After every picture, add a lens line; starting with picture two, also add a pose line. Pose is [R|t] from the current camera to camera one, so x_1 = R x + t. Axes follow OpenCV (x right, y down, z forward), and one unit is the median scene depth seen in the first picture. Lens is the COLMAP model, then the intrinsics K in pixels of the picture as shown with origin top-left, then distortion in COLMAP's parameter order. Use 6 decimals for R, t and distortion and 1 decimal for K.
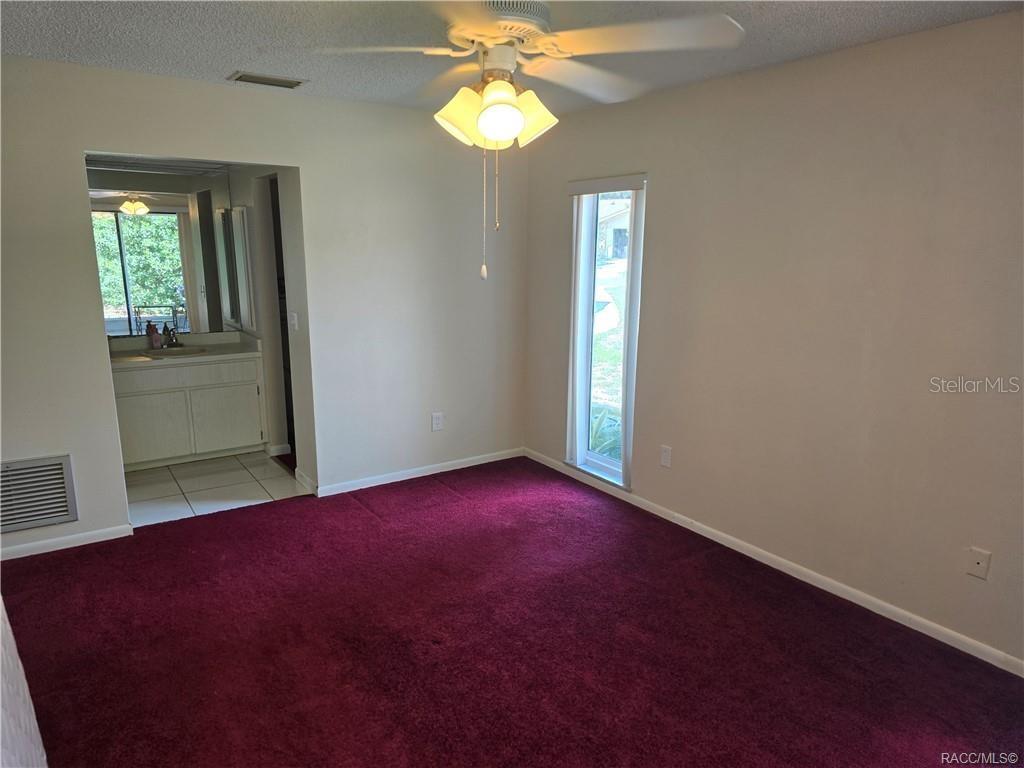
lens RADIAL K [[684.1, 0, 512.0], [0, 684.1, 384.0], [0, 0, 1]] dist [0.075827, -0.072090]
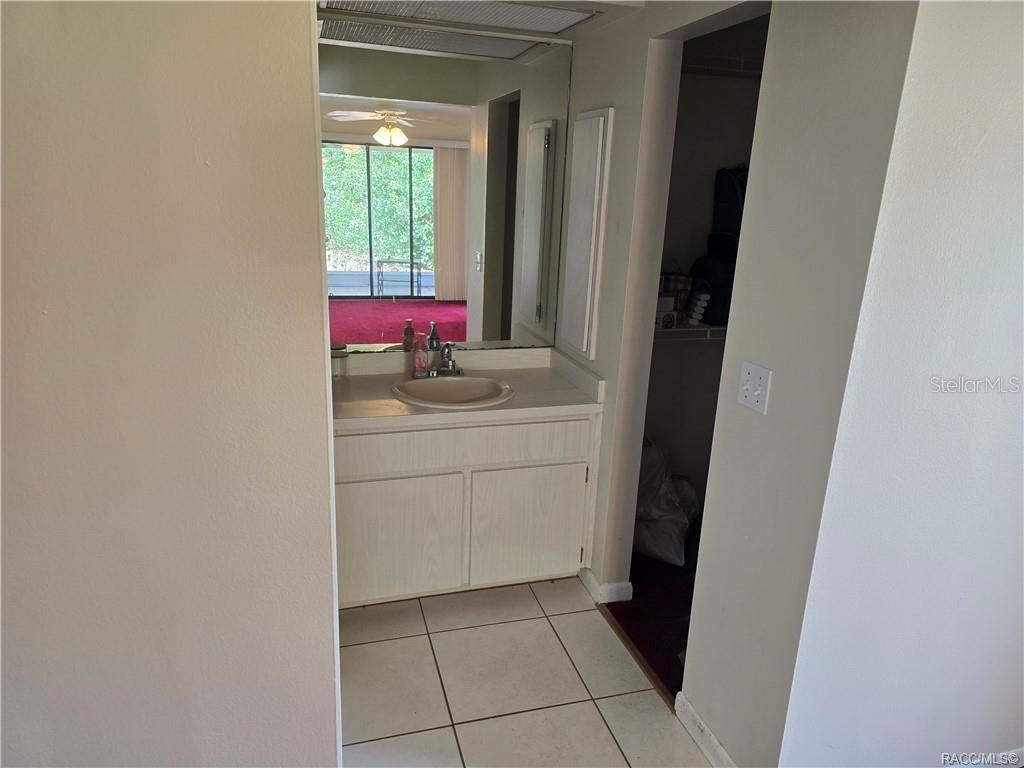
lens RADIAL K [[684.1, 0, 512.0], [0, 684.1, 384.0], [0, 0, 1]] dist [0.075827, -0.072090]
pose [[0.953657, 0.118634, -0.276523, -0.146382], [-0.100383, 0.991784, 0.079299, -0.047894], [0.283658, -0.047866, 0.957730, 0.251720]]
